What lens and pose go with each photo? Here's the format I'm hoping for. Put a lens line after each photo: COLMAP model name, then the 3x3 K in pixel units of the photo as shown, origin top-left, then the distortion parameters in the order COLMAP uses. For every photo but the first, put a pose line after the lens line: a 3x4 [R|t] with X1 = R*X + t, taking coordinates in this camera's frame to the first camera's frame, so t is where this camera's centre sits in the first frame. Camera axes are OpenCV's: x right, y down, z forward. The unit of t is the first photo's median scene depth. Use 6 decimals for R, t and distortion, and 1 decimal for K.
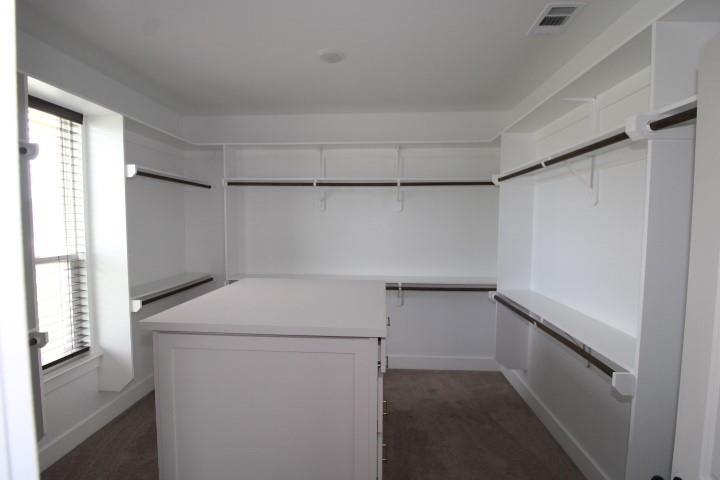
lens RADIAL K [[333.4, 0, 359.7], [0, 333.4, 241.9], [0, 0, 1]] dist [-0.002159, -0.011898]
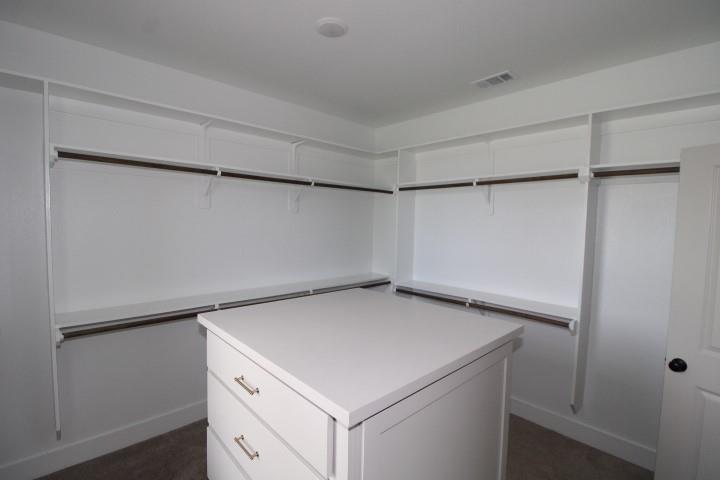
lens RADIAL K [[333.4, 0, 359.7], [0, 333.4, 241.9], [0, 0, 1]] dist [-0.002159, -0.011898]
pose [[0.683407, -0.032158, 0.729329, -0.463071], [0.028351, 0.999445, 0.017501, -0.022611], [-0.729487, 0.008717, 0.683939, 0.264333]]
